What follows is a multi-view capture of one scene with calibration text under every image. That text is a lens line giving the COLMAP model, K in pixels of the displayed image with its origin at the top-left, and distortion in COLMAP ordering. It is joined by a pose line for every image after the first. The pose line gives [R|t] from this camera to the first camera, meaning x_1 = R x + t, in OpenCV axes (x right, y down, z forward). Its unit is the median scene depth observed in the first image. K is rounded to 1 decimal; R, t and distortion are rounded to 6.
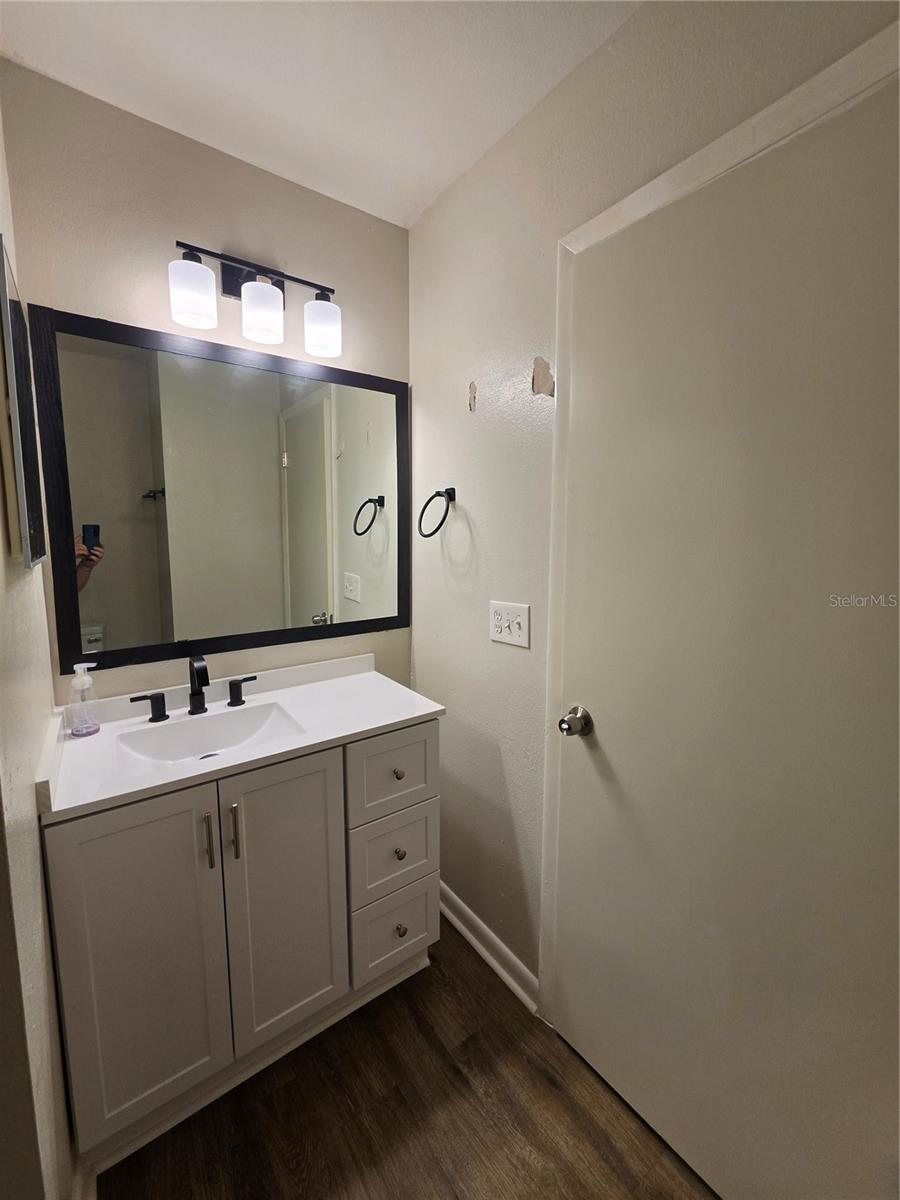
lens RADIAL K [[481.9, 0, 448.3], [0, 481.9, 589.4], [0, 0, 1]] dist [-0.001078, -0.000165]
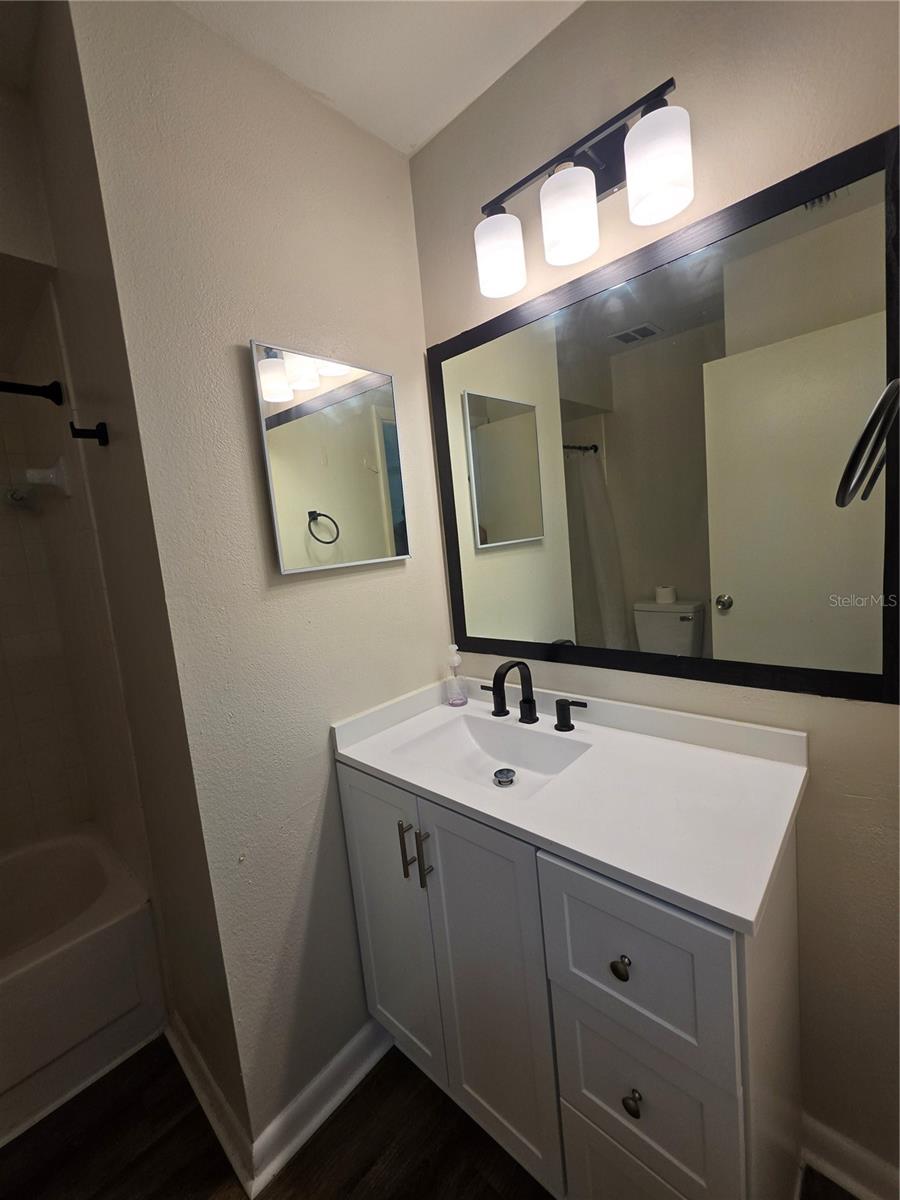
lens RADIAL K [[481.9, 0, 448.3], [0, 481.9, 589.4], [0, 0, 1]] dist [-0.001078, -0.000165]
pose [[0.190757, 0.092214, -0.977296, 0.339209], [-0.021724, 0.995731, 0.089713, -0.077101], [0.981397, 0.004118, 0.191946, 0.694179]]
